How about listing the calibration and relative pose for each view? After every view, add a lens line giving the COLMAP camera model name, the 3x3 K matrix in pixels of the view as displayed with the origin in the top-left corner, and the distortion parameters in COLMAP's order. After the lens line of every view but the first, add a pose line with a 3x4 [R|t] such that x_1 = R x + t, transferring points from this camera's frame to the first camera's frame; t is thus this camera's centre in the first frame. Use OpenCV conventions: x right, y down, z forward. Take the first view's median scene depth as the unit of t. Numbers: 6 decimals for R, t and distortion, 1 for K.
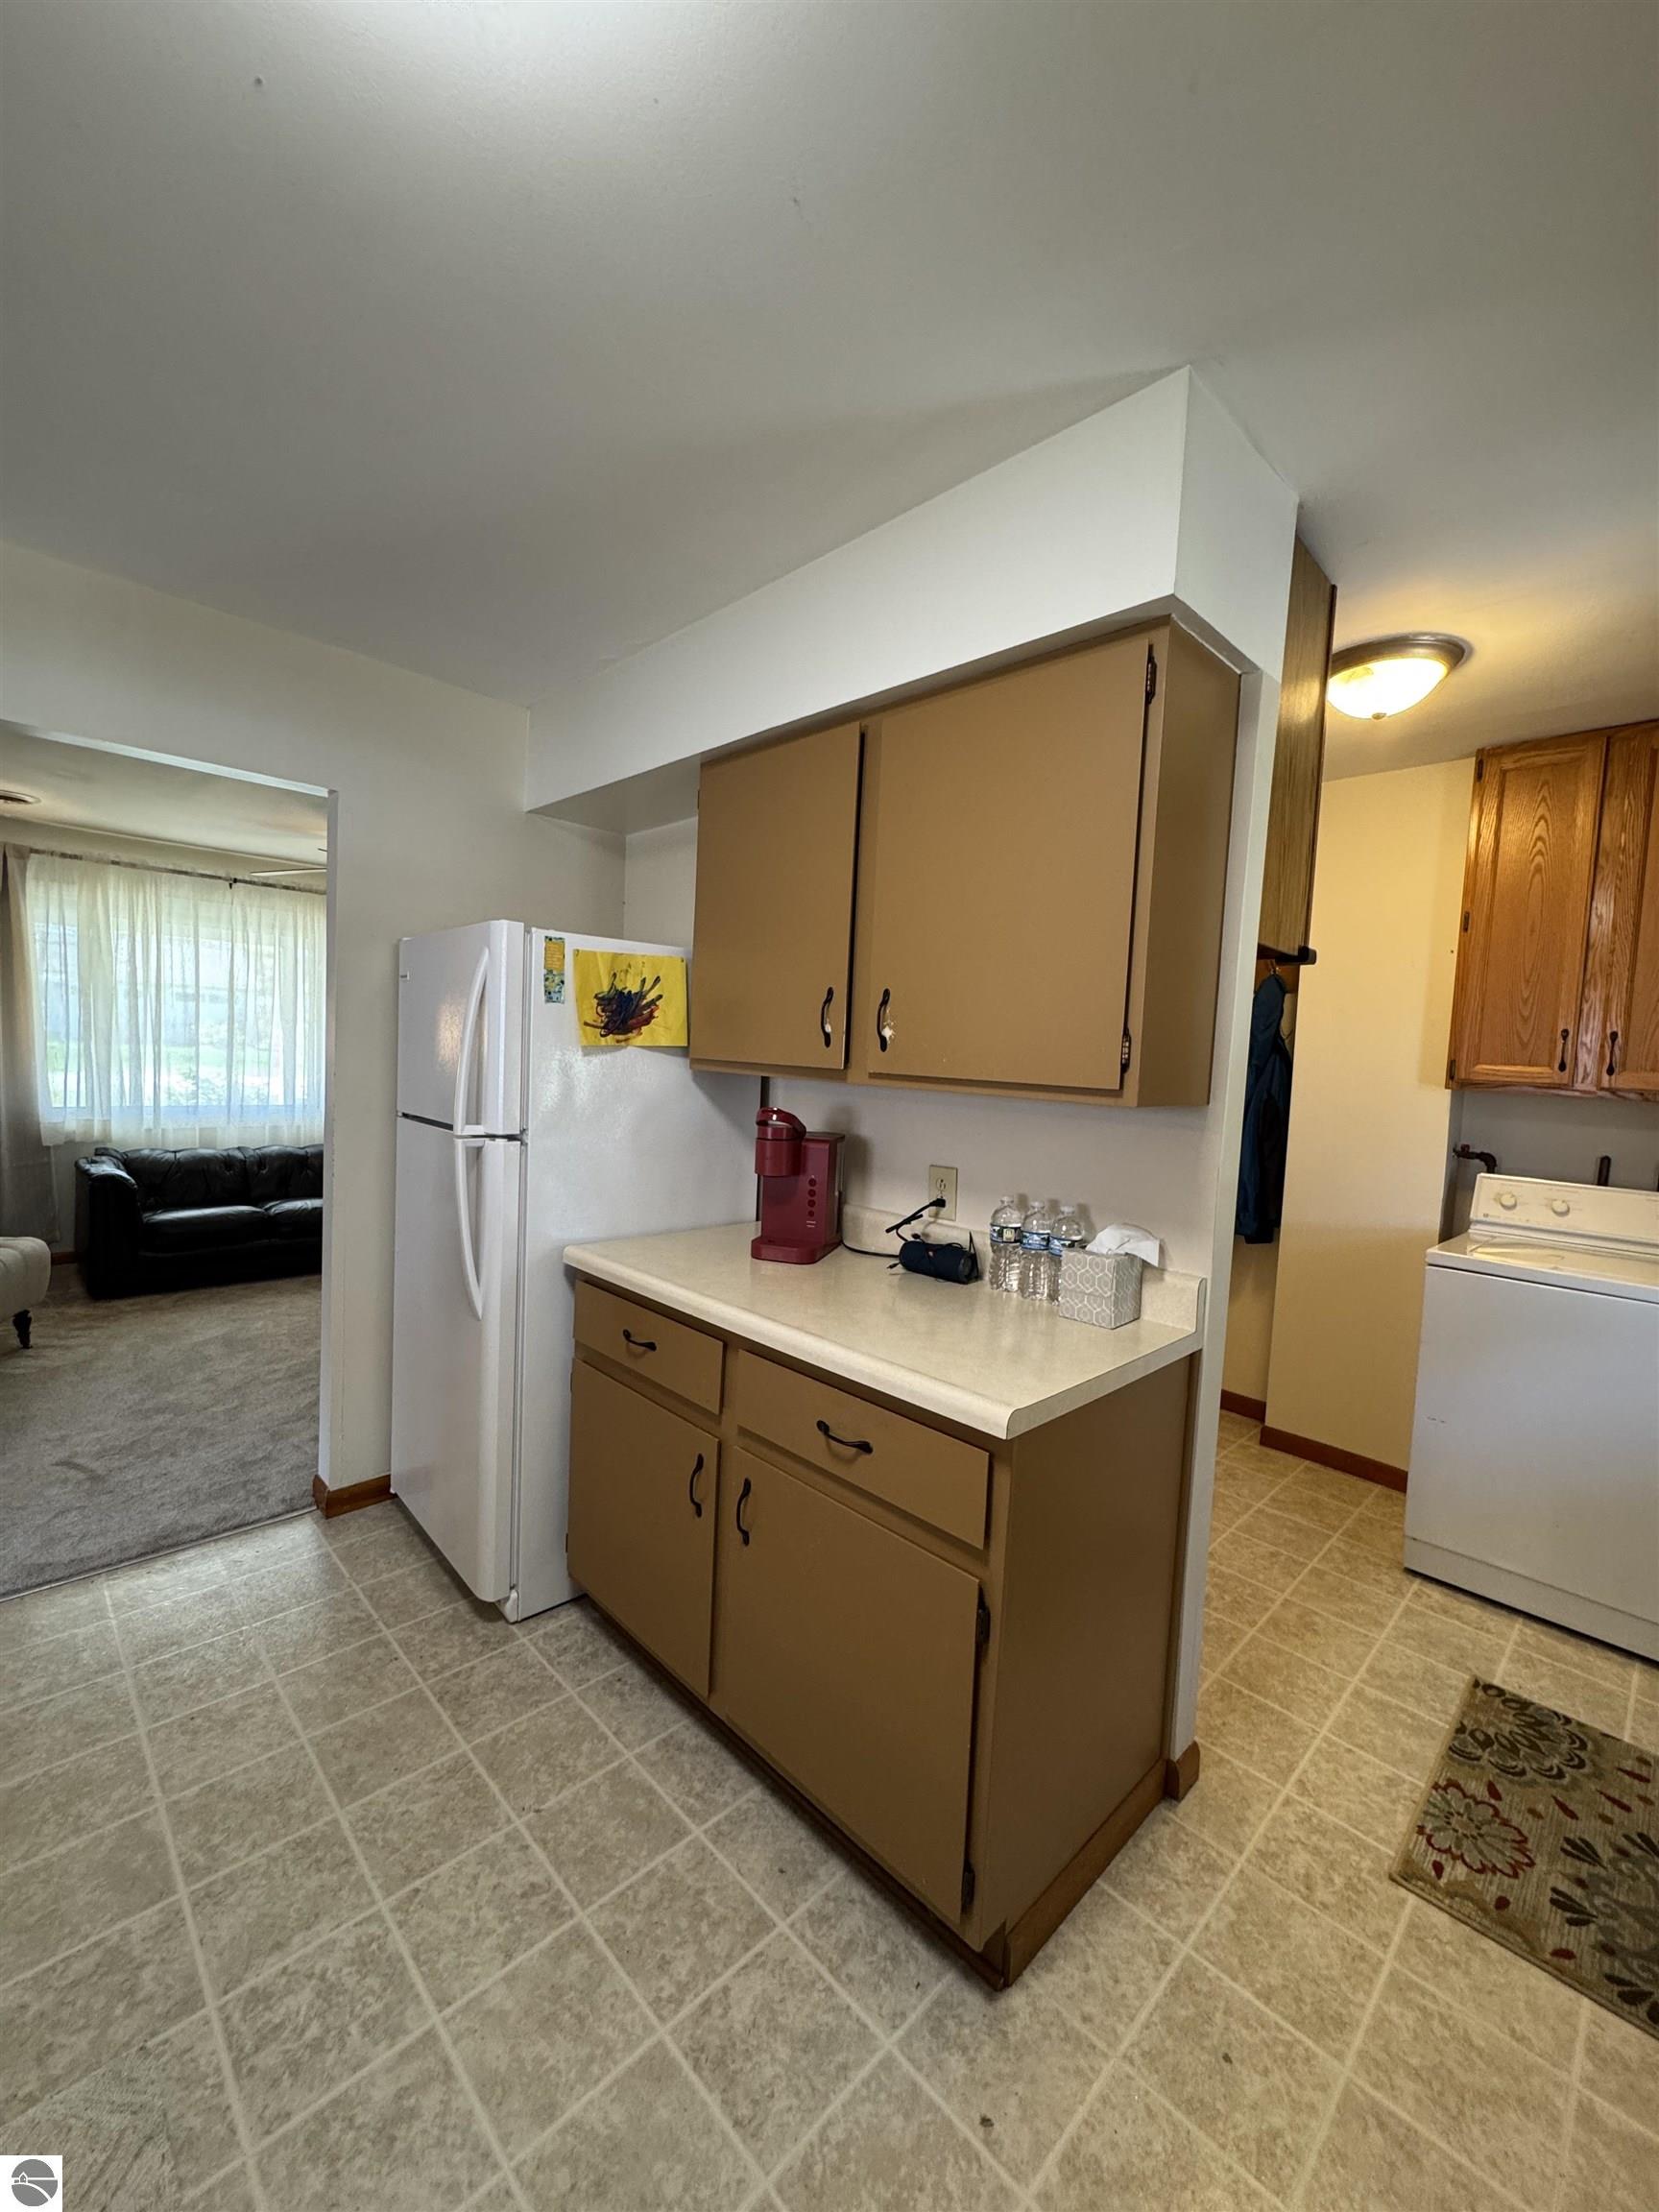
lens RADIAL K [[881.2, 0, 829.8], [0, 881.2, 1105.2], [0, 0, 1]] dist [-0.002861, 0.000597]
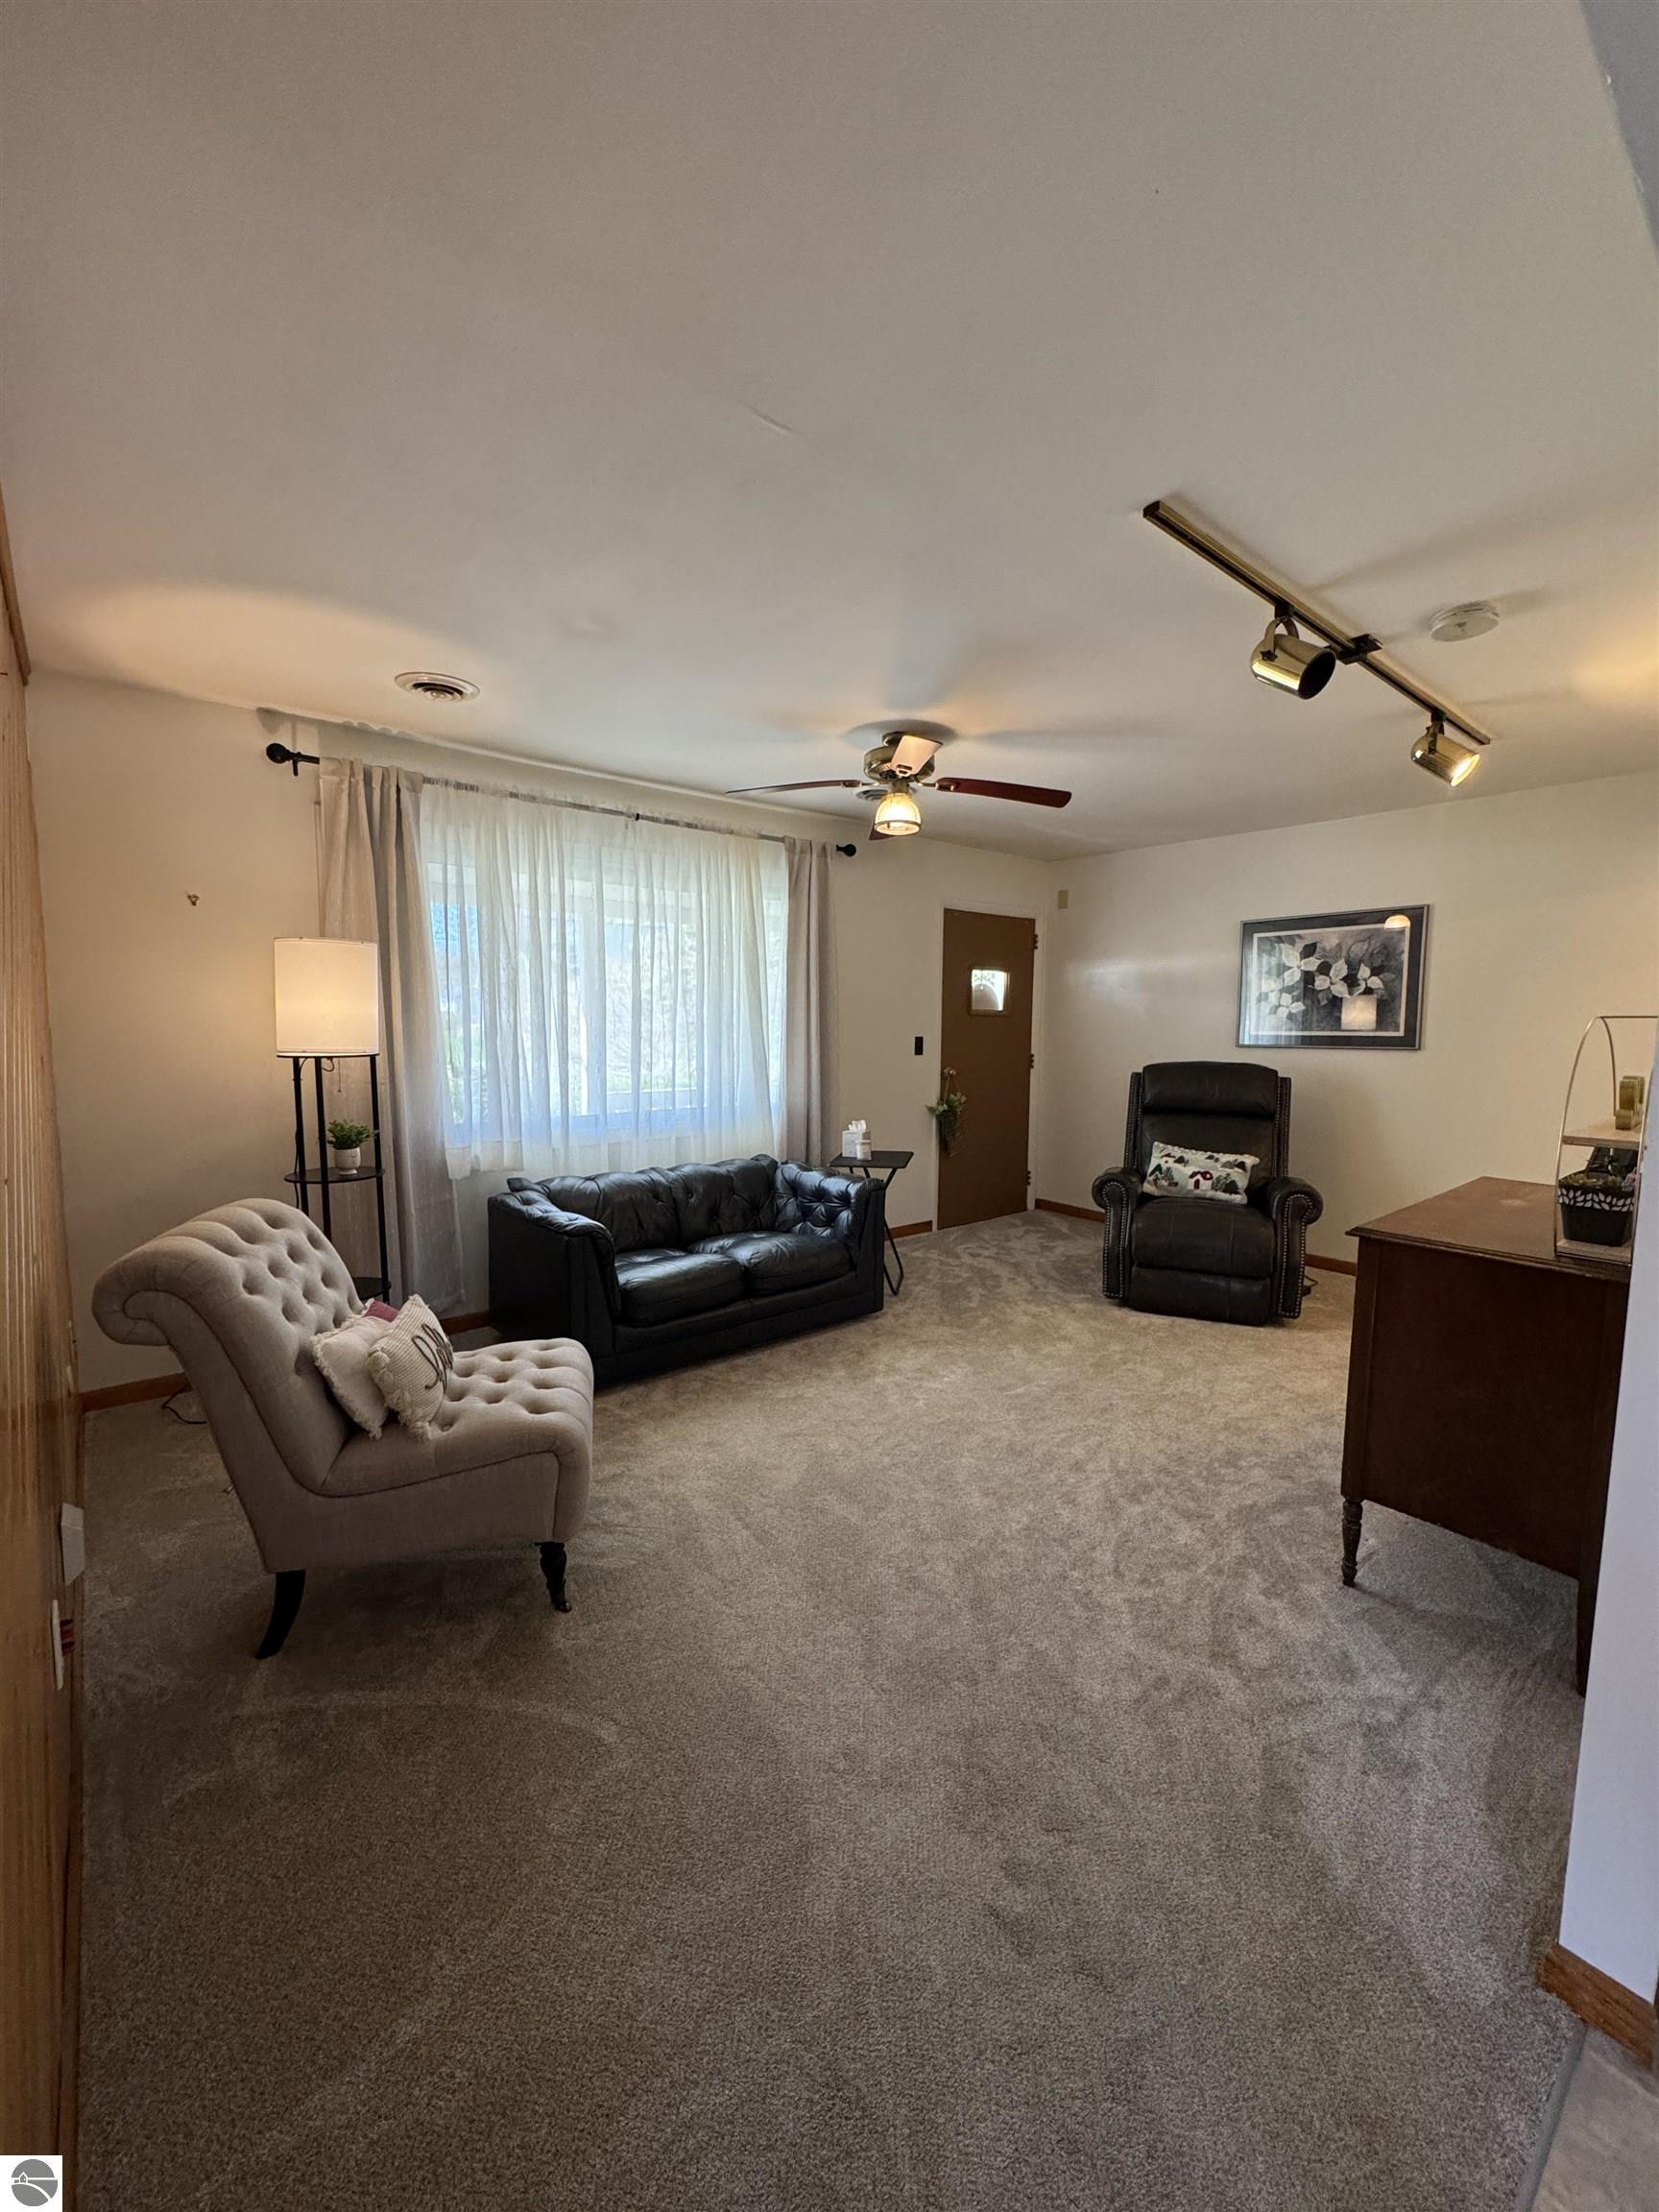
lens RADIAL K [[881.2, 0, 836.7], [0, 881.2, 1107.5], [0, 0, 1]] dist [-0.002861, 0.000597]
pose [[0.996271, -0.025119, -0.082545, -2.128437], [0.028443, 0.998821, 0.039348, -0.148196], [0.081460, -0.041549, 0.995810, 1.188468]]
